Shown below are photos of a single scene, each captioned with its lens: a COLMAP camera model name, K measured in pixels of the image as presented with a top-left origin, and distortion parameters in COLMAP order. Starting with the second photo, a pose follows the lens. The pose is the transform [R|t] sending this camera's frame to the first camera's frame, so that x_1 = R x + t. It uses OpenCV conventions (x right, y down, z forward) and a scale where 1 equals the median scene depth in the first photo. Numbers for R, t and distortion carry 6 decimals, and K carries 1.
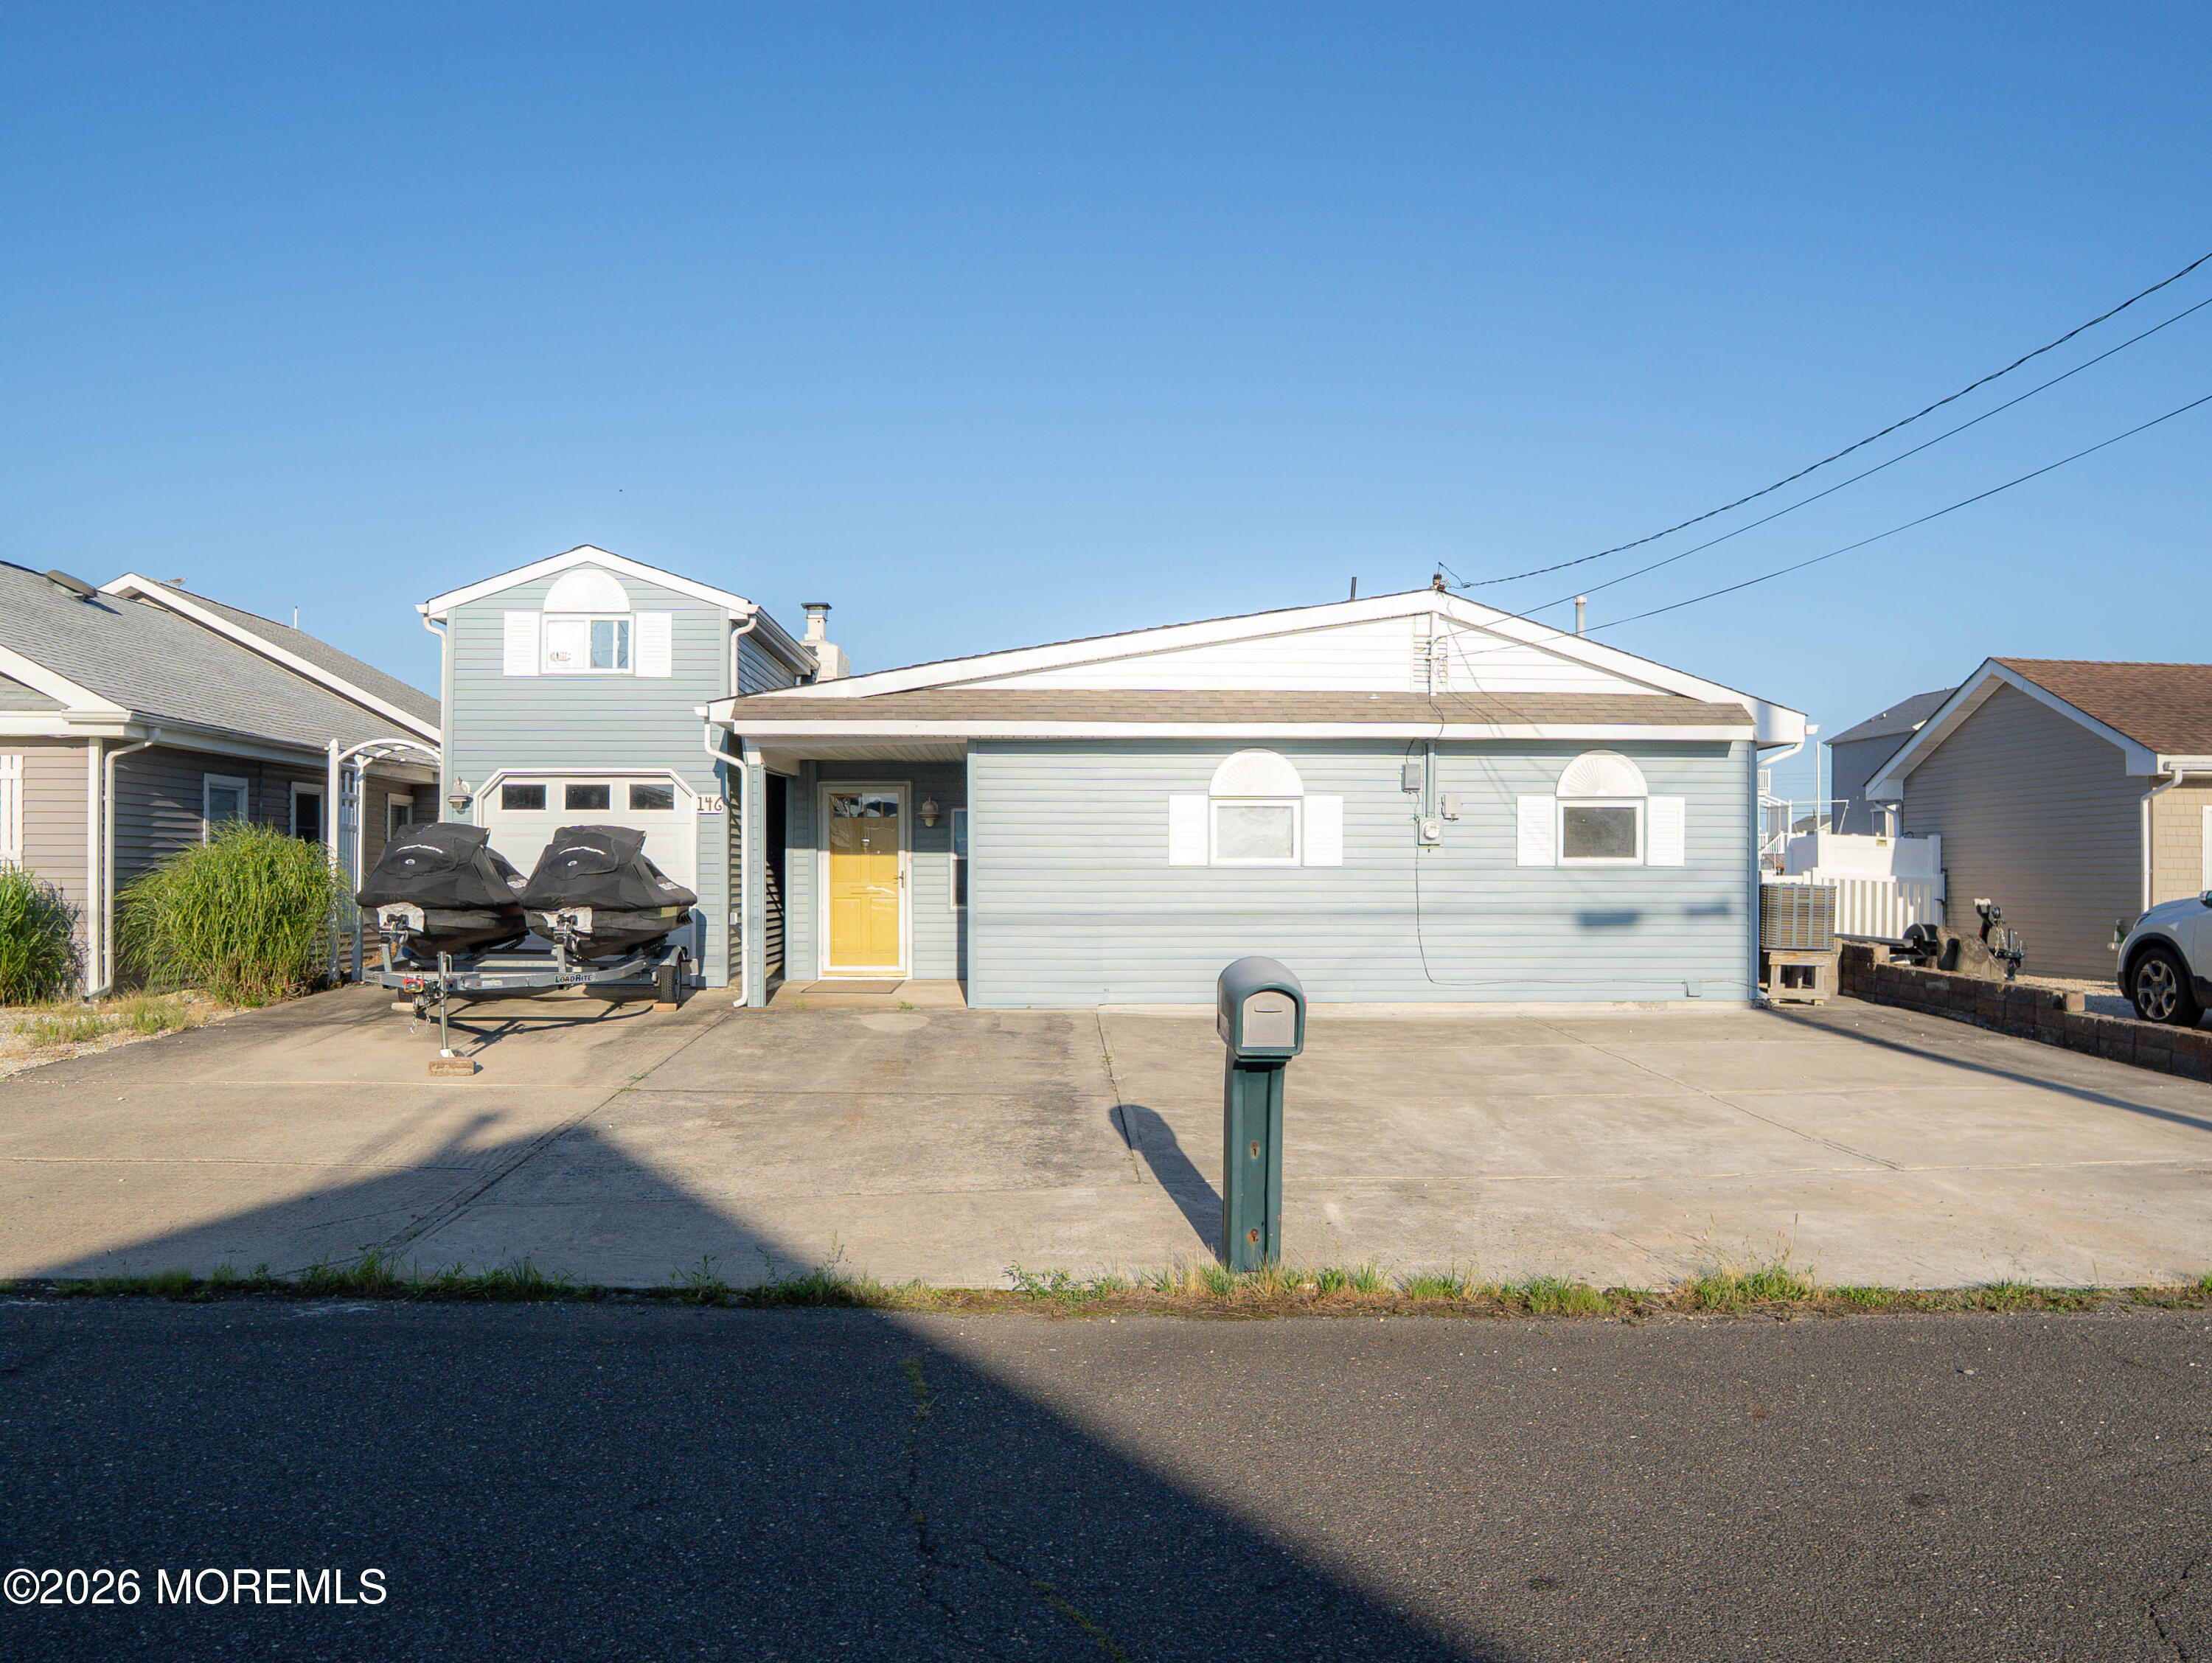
lens RADIAL K [[1801.5, 0, 1098.1], [0, 1801.5, 913.5], [0, 0, 1]] dist [-0.064293, 0.007655]
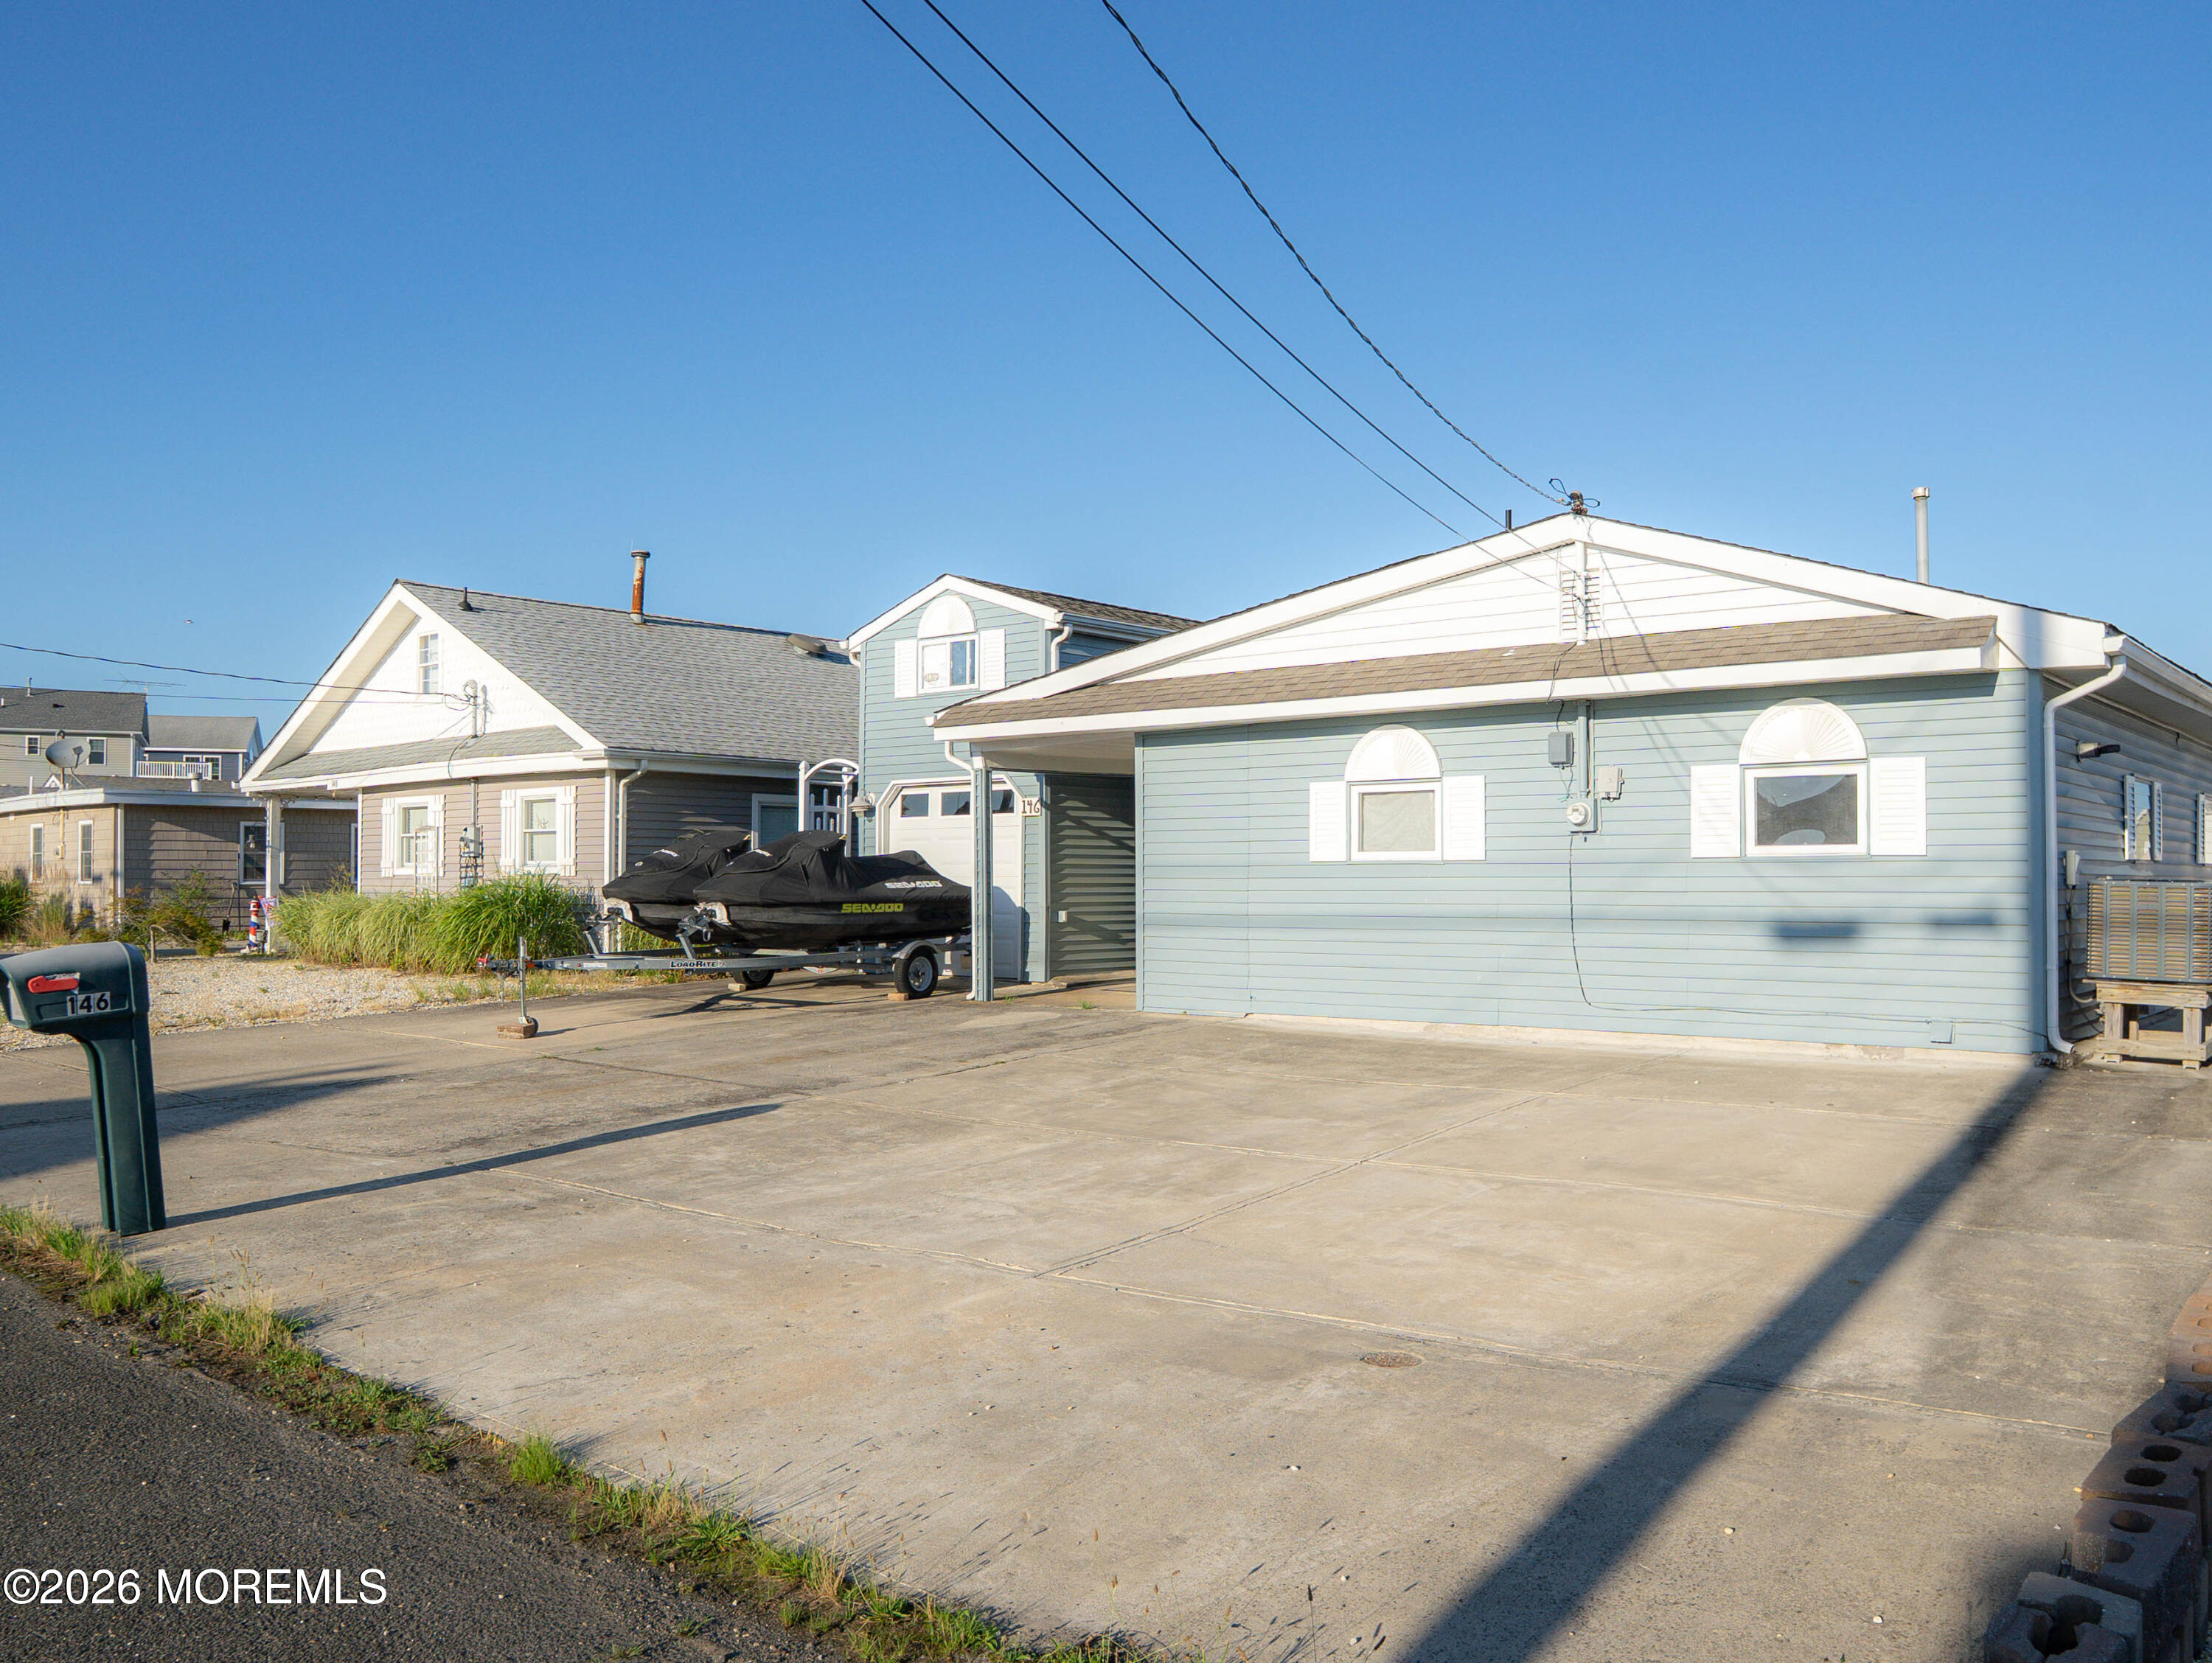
lens RADIAL K [[1801.5, 0, 1098.1], [0, 1801.5, 913.5], [0, 0, 1]] dist [-0.064293, 0.007655]
pose [[0.740574, 0.009668, -0.671905, 0.557370], [-0.012815, 0.999918, 0.000263, 0.000166], [0.671852, 0.008416, 0.740637, 0.267387]]
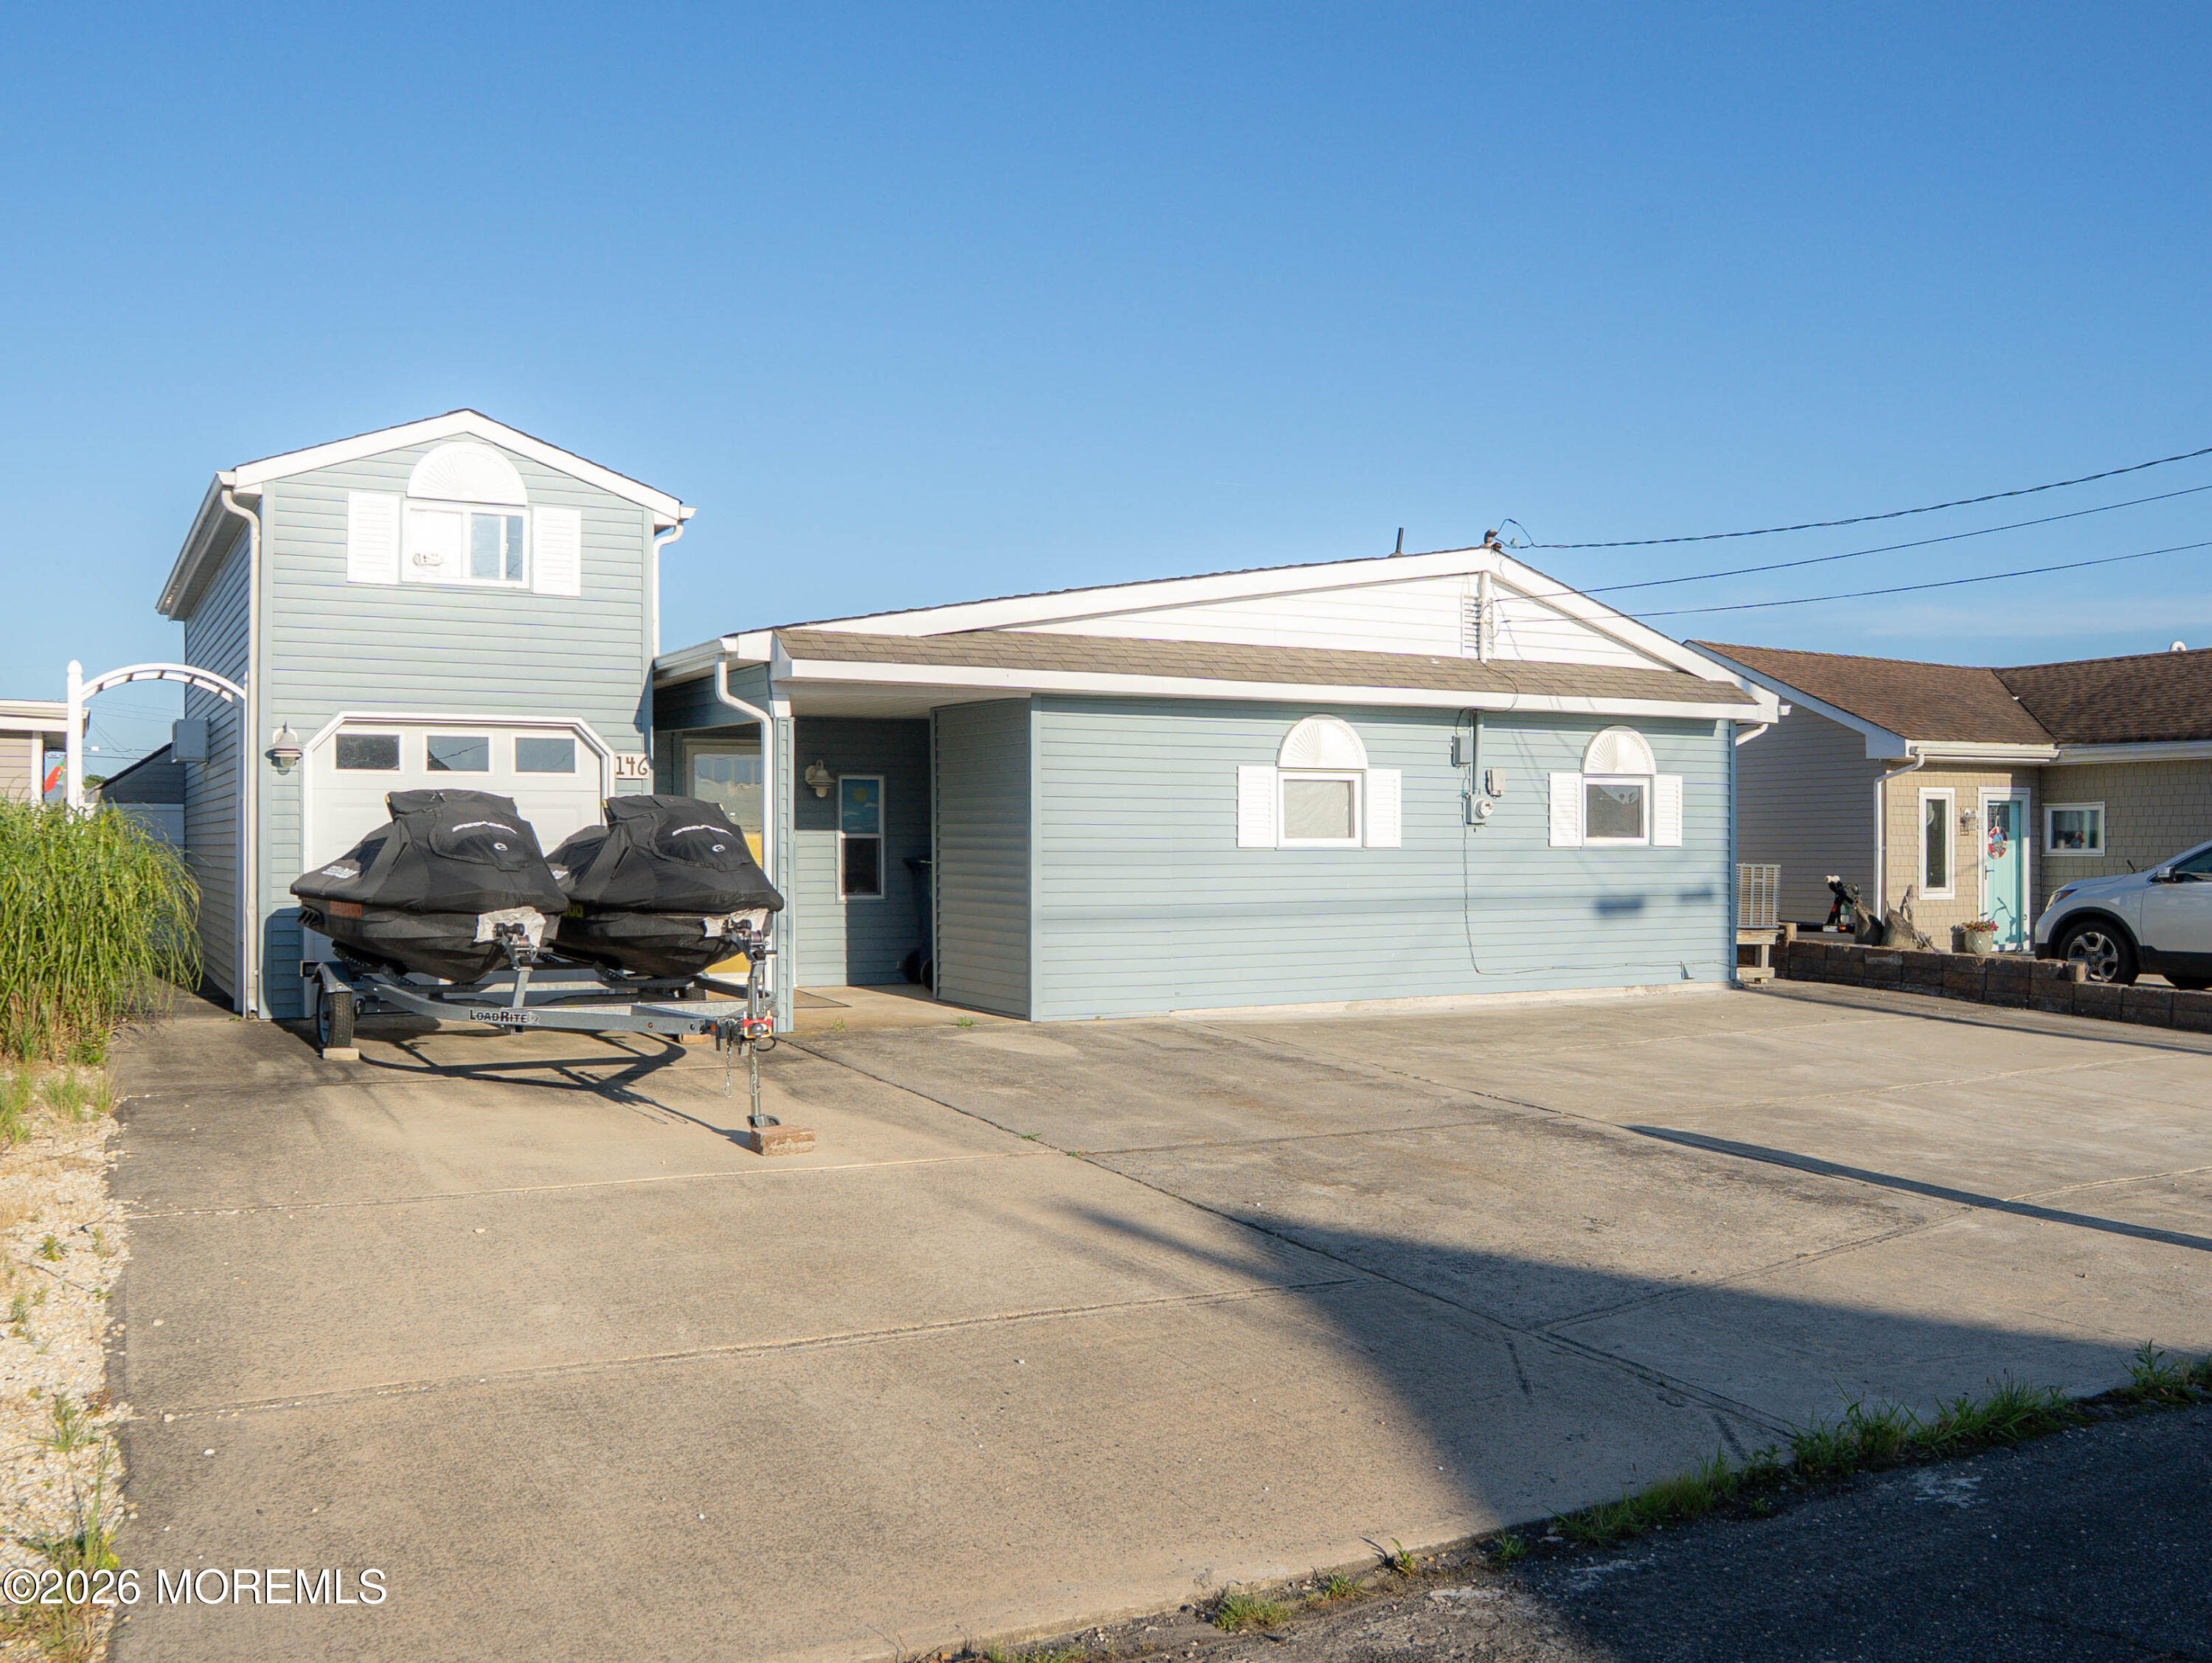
lens RADIAL K [[1969.7, 0, 1084.3], [0, 1969.7, 885.8], [0, 0, 1]] dist [-0.053579, -0.005184]
pose [[0.891782, -0.011598, 0.452317, -0.451706], [0.012143, 0.999925, 0.001698, -0.010638], [-0.452302, 0.003978, 0.891856, 0.190018]]
